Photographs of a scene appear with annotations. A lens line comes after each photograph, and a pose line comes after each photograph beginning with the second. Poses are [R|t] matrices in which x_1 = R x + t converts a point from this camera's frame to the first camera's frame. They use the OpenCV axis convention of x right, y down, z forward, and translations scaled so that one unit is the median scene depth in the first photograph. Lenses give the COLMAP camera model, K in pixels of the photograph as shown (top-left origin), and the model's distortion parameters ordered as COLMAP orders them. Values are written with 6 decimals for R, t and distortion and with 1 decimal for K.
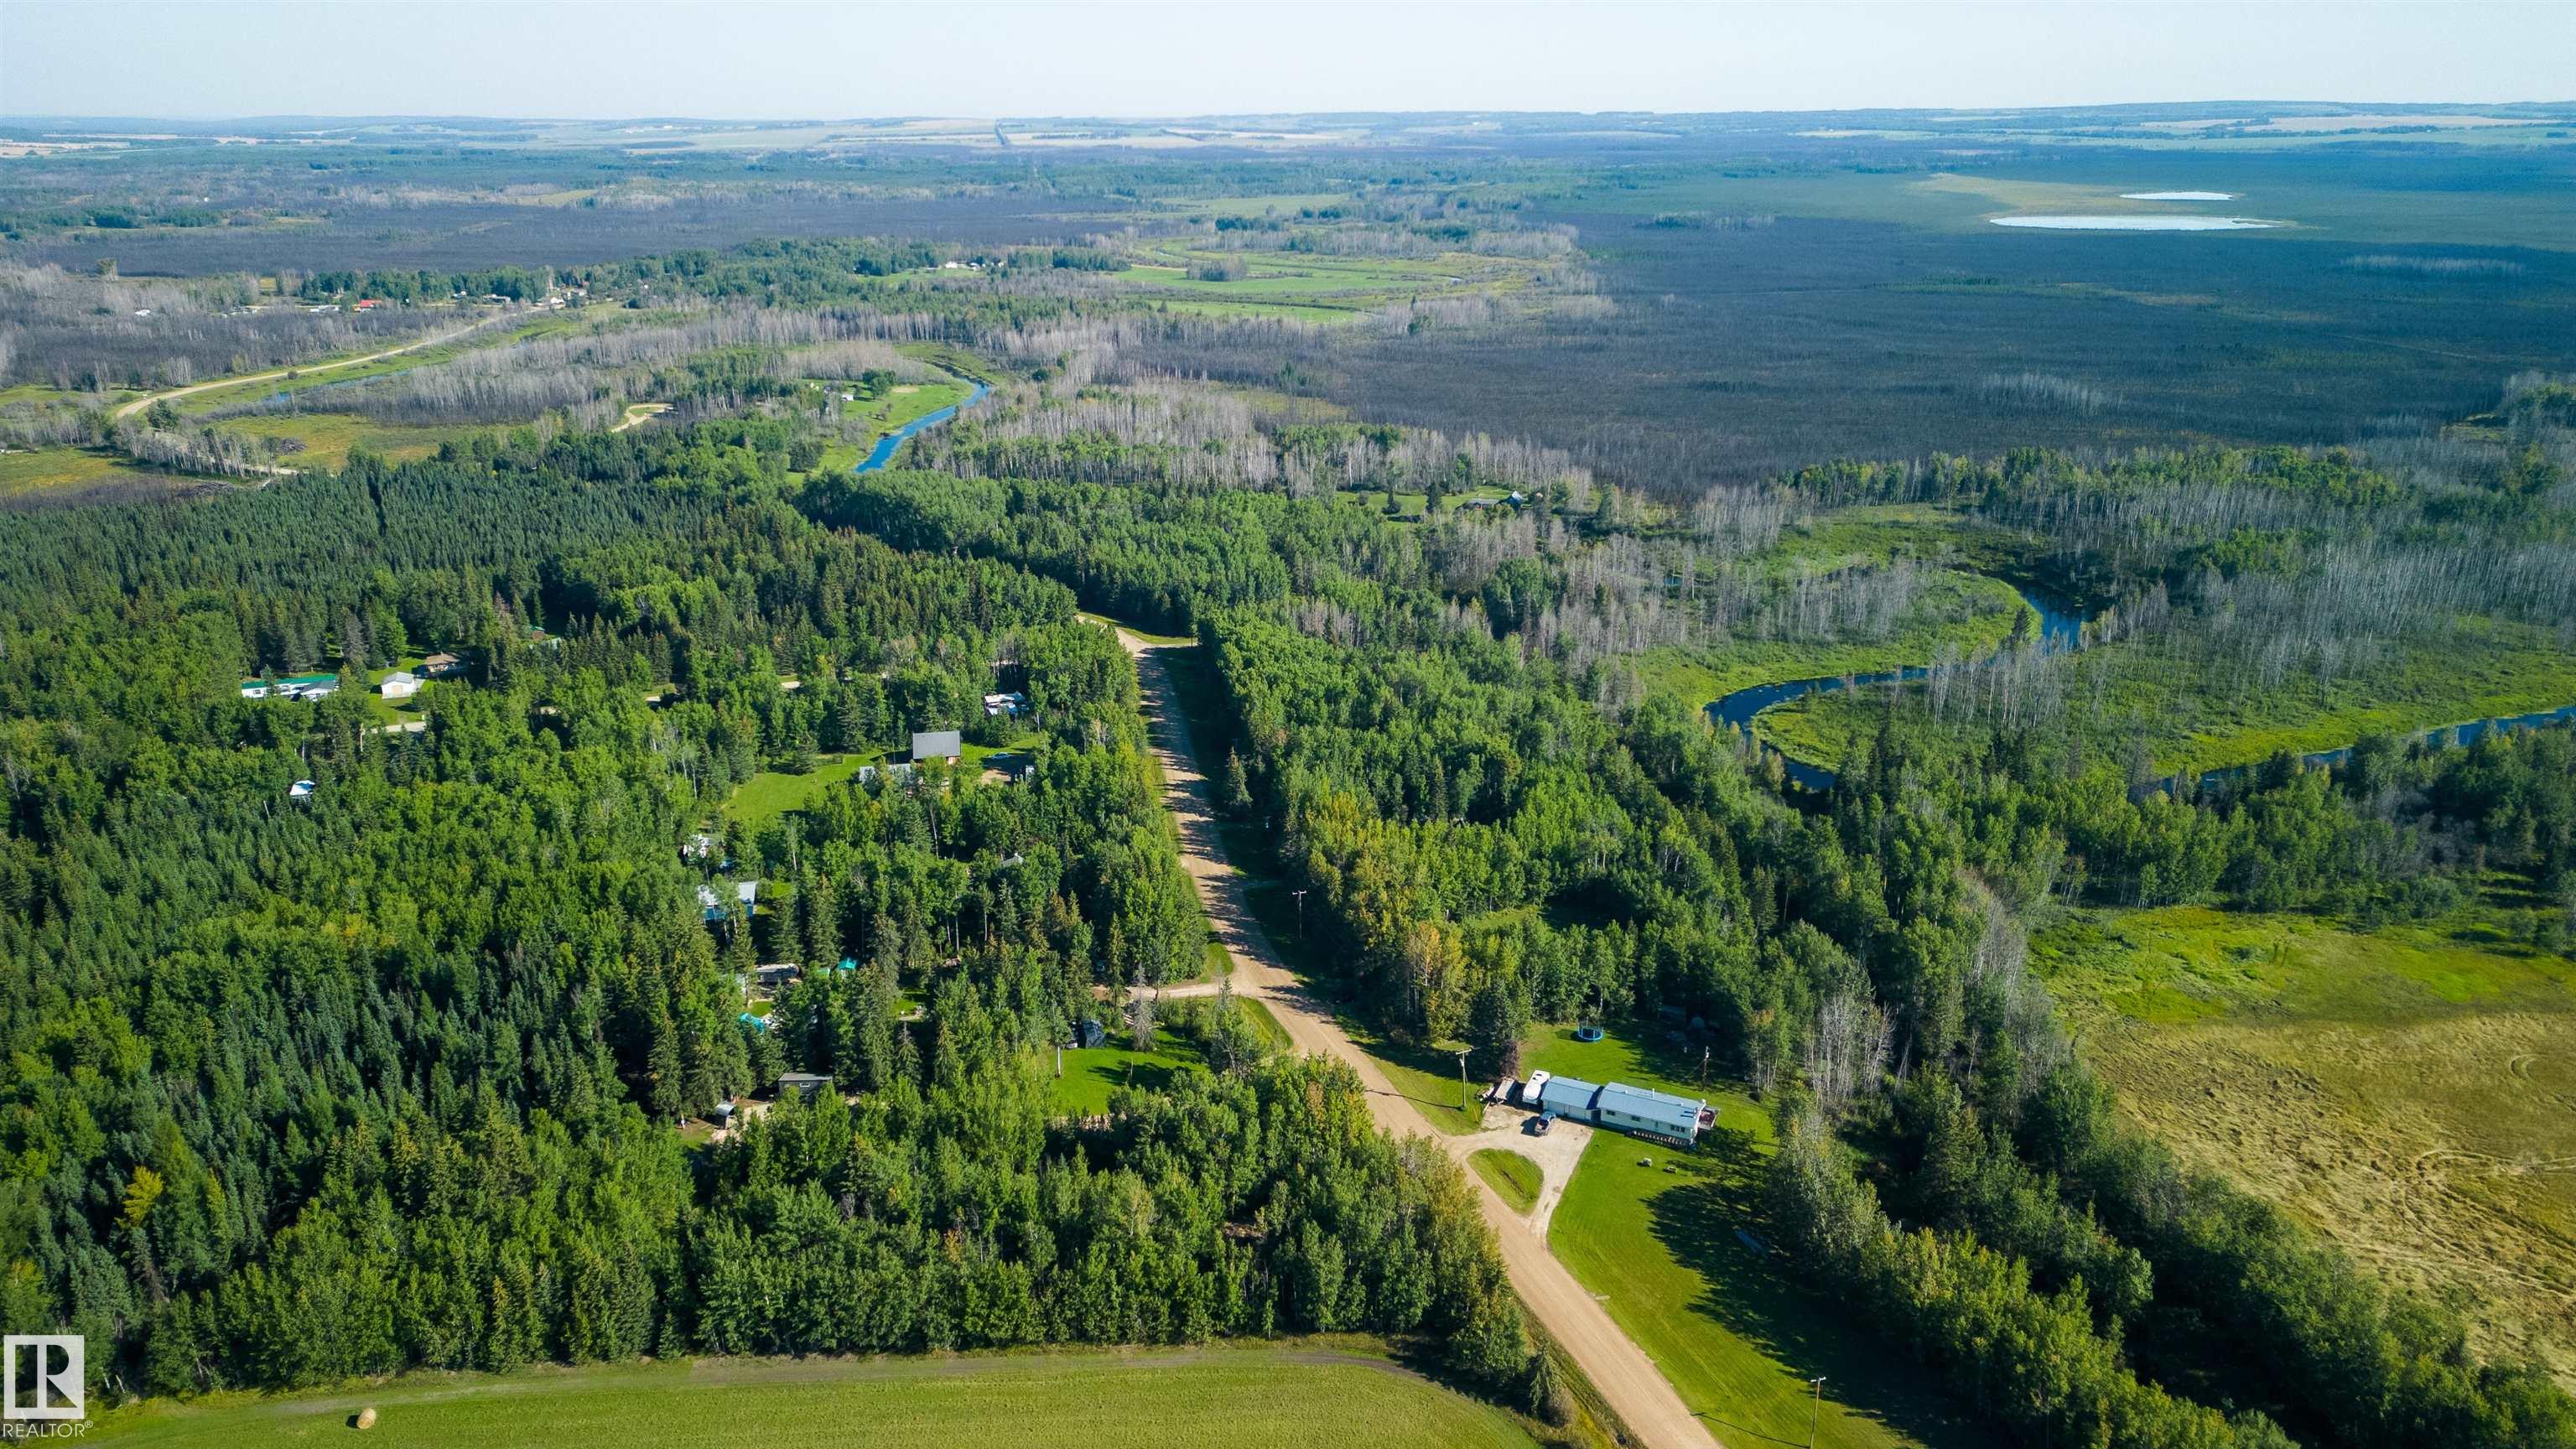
lens RADIAL K [[1807.4, 0, 1286.5], [0, 1807.4, 710.2], [0, 0, 1]] dist [0.076497, -0.078866]
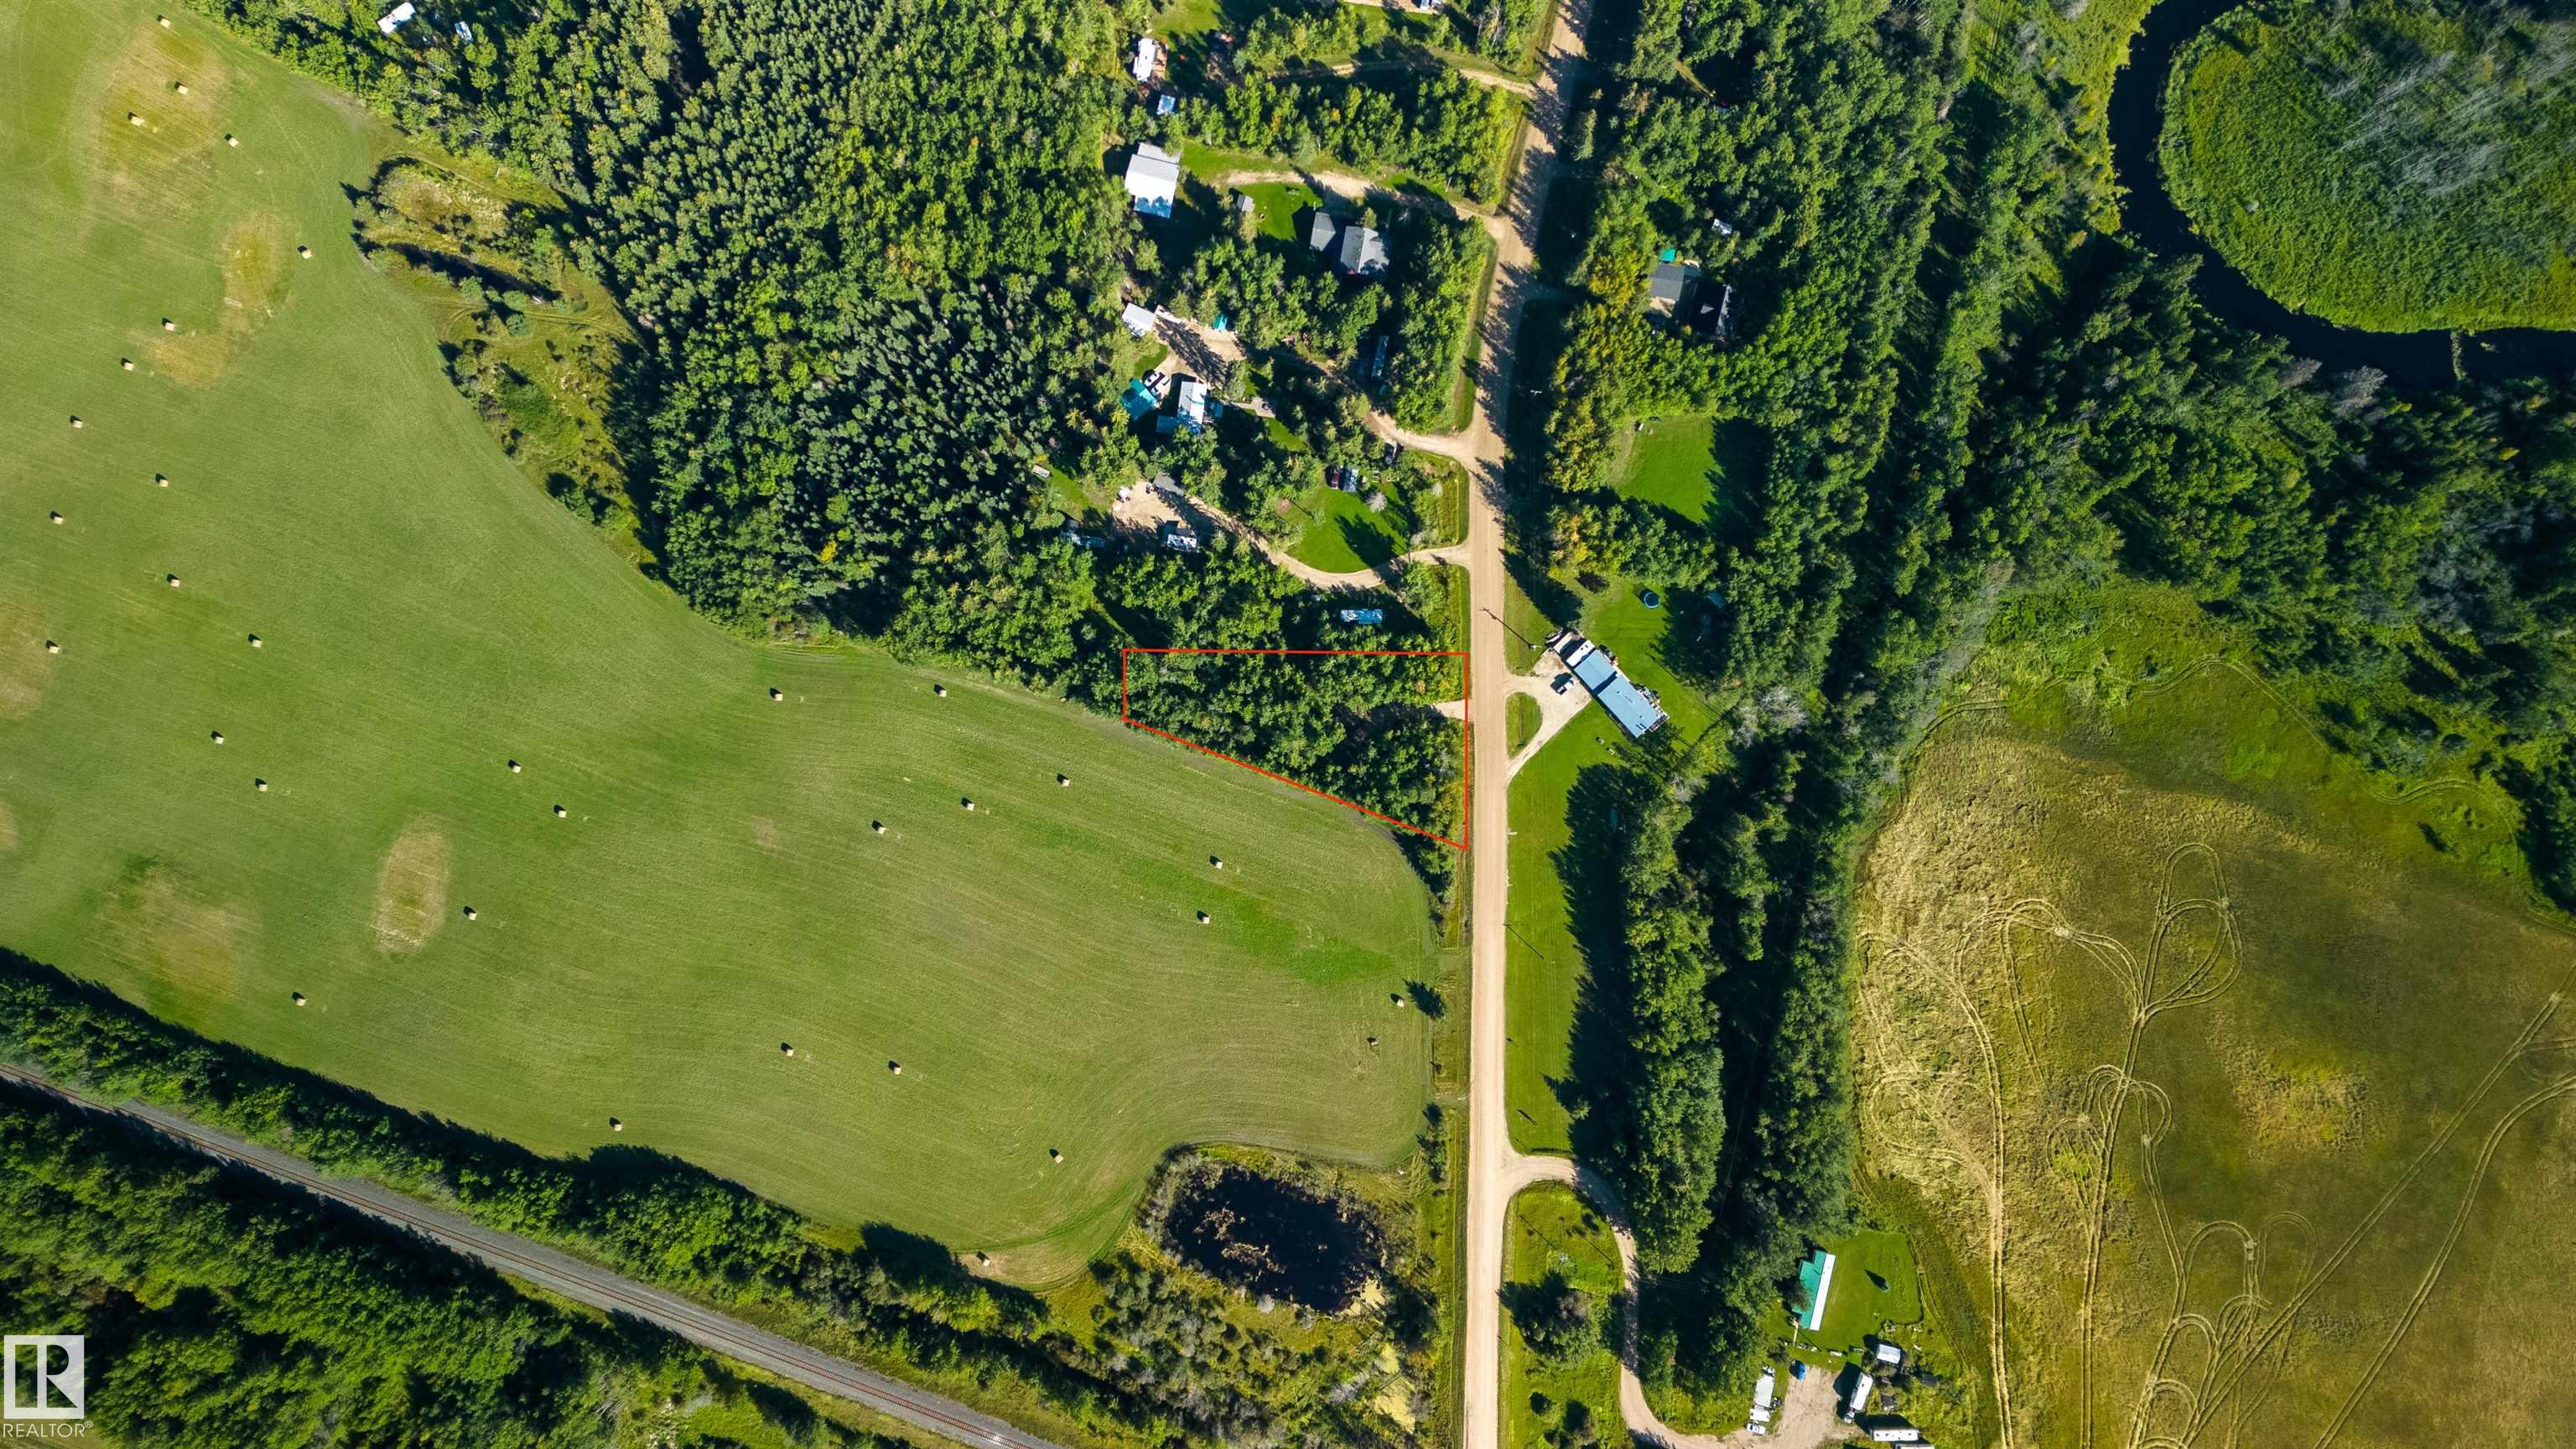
lens RADIAL K [[1807.4, 0, 1269.6], [0, 1807.4, 735.1], [0, 0, 1]] dist [0.076497, -0.078866]
pose [[0.923597, 0.383135, 0.013308, -0.115875], [-0.131115, 0.283070, 0.950095, -1.305425], [0.360247, -0.879249, 0.311677, 0.330063]]
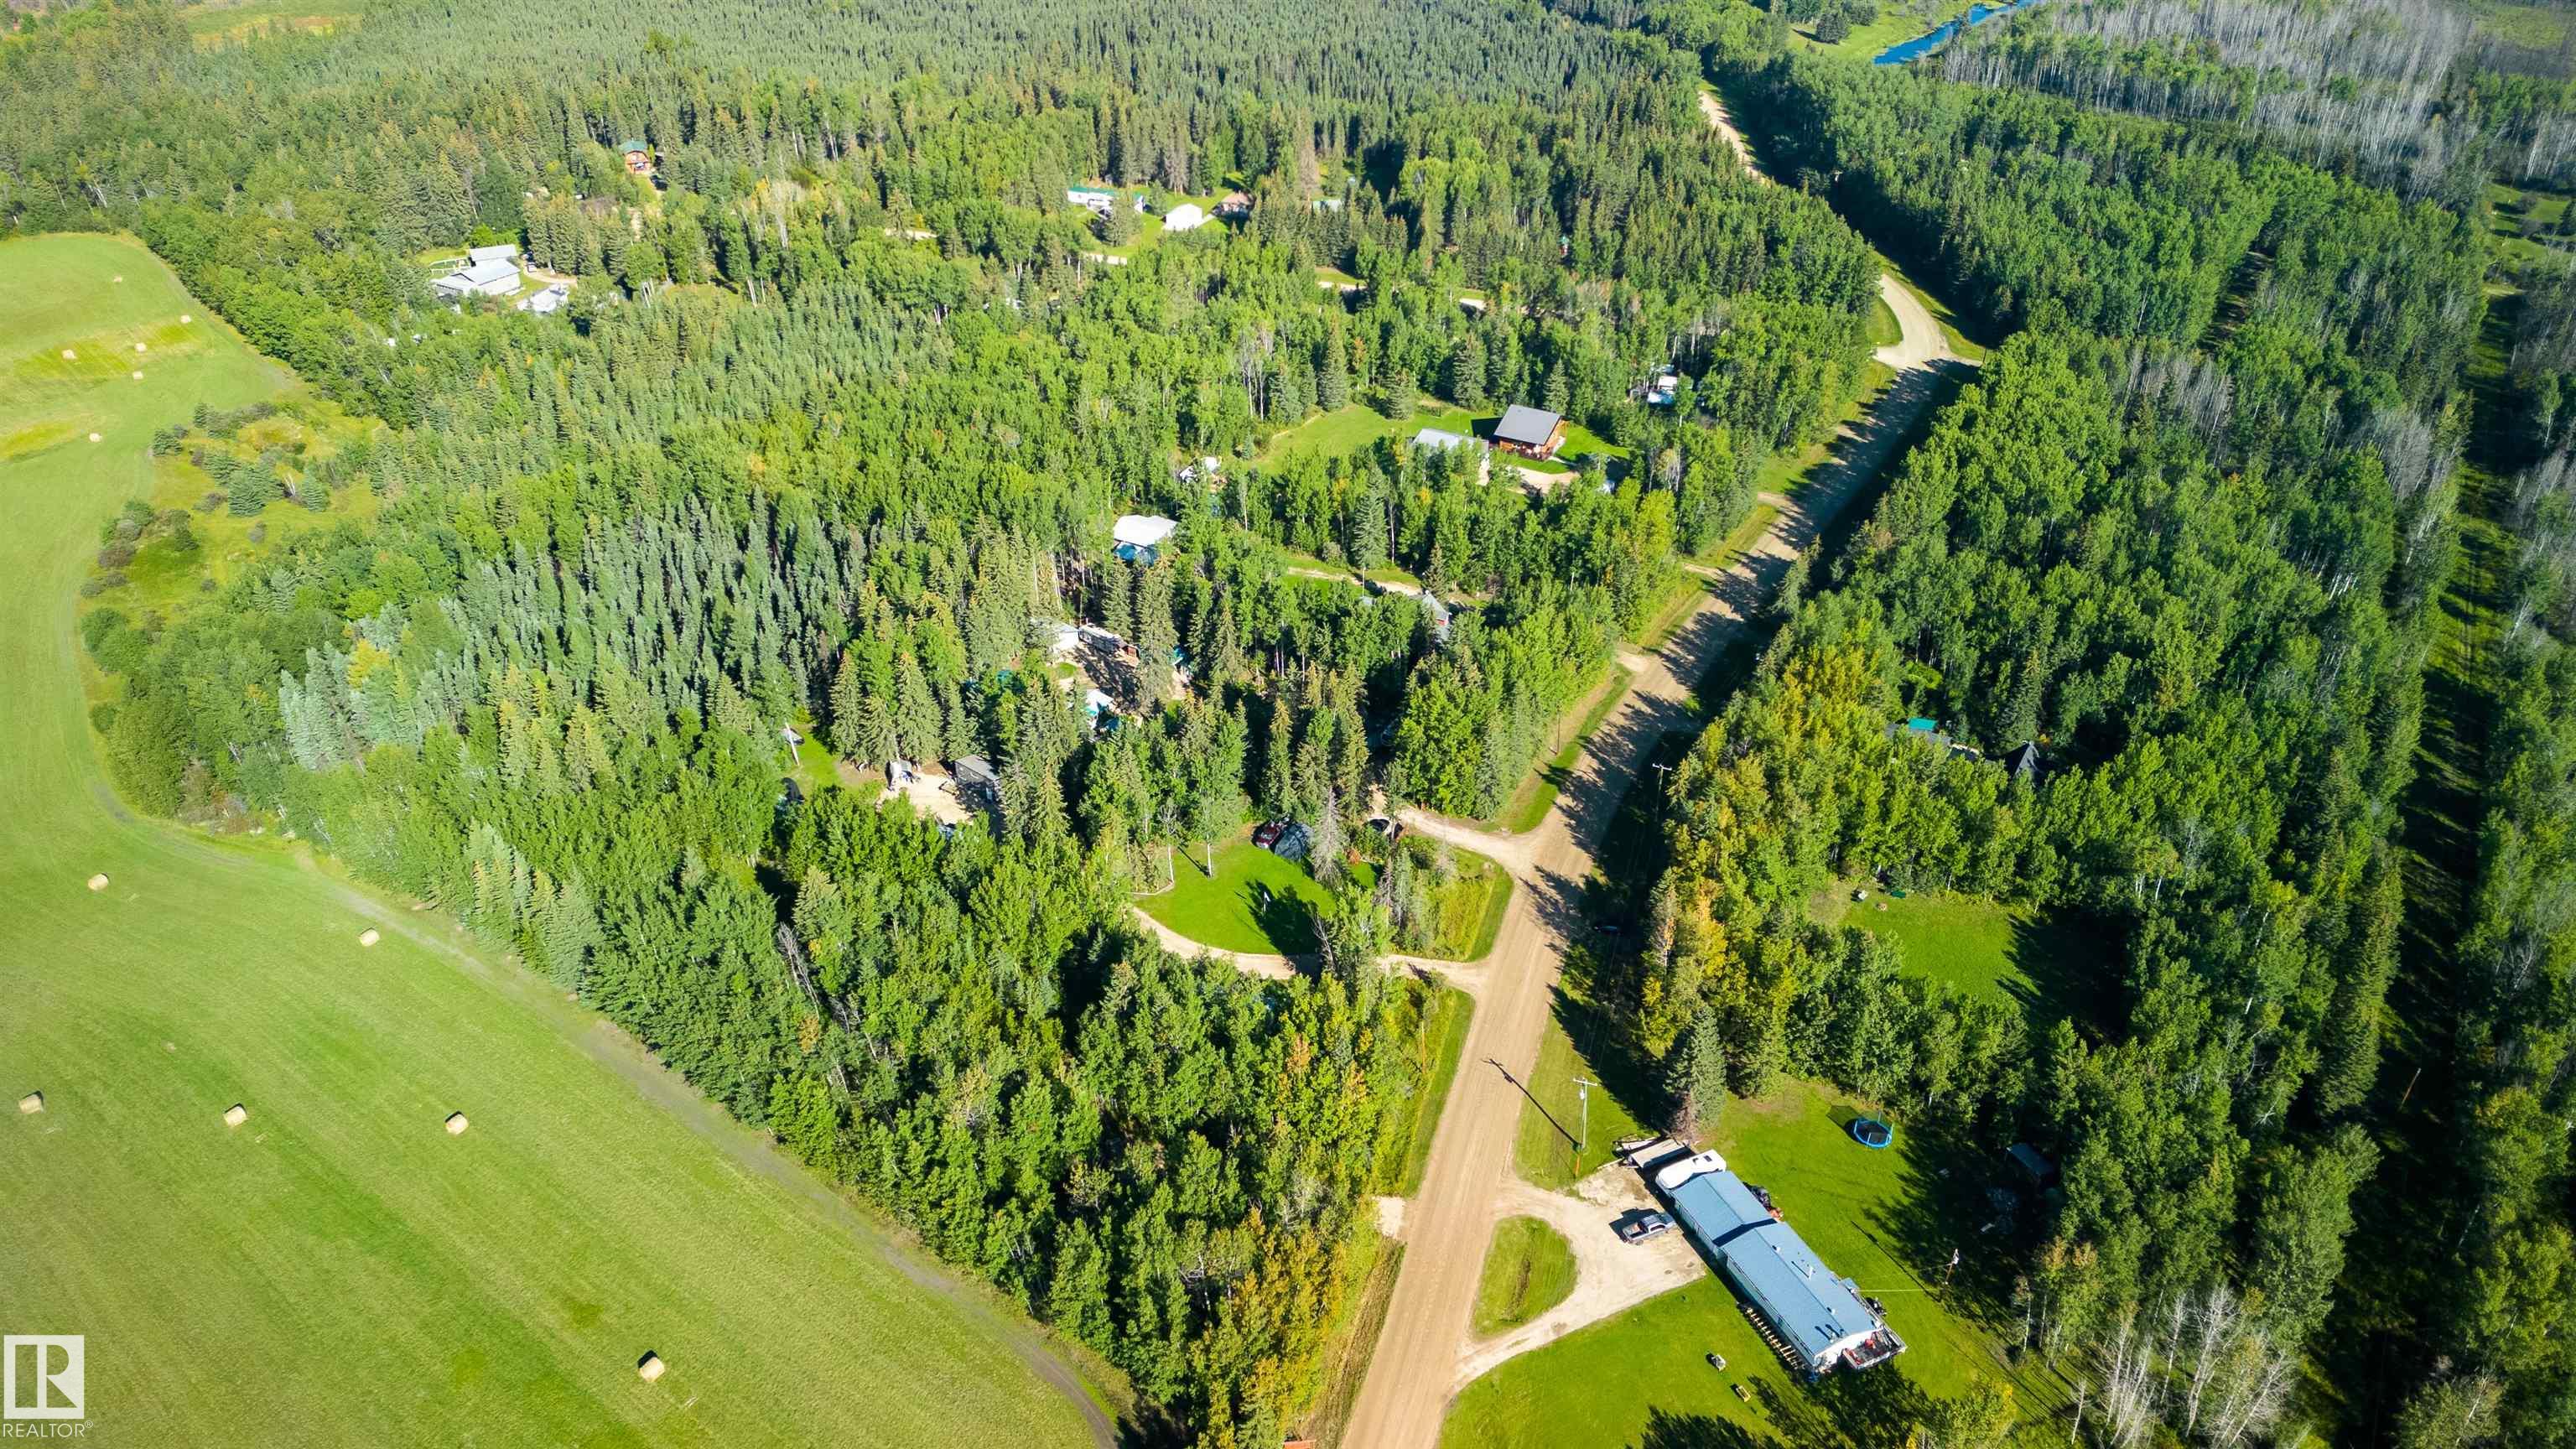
lens RADIAL K [[1807.4, 0, 1288.1], [0, 1807.4, 720.6], [0, 0, 1]] dist [0.076497, -0.078866]
pose [[0.763770, 0.355215, -0.538959, 0.337769], [-0.213990, 0.927085, 0.307768, -0.133580], [0.608985, -0.119732, 0.784093, 0.390644]]
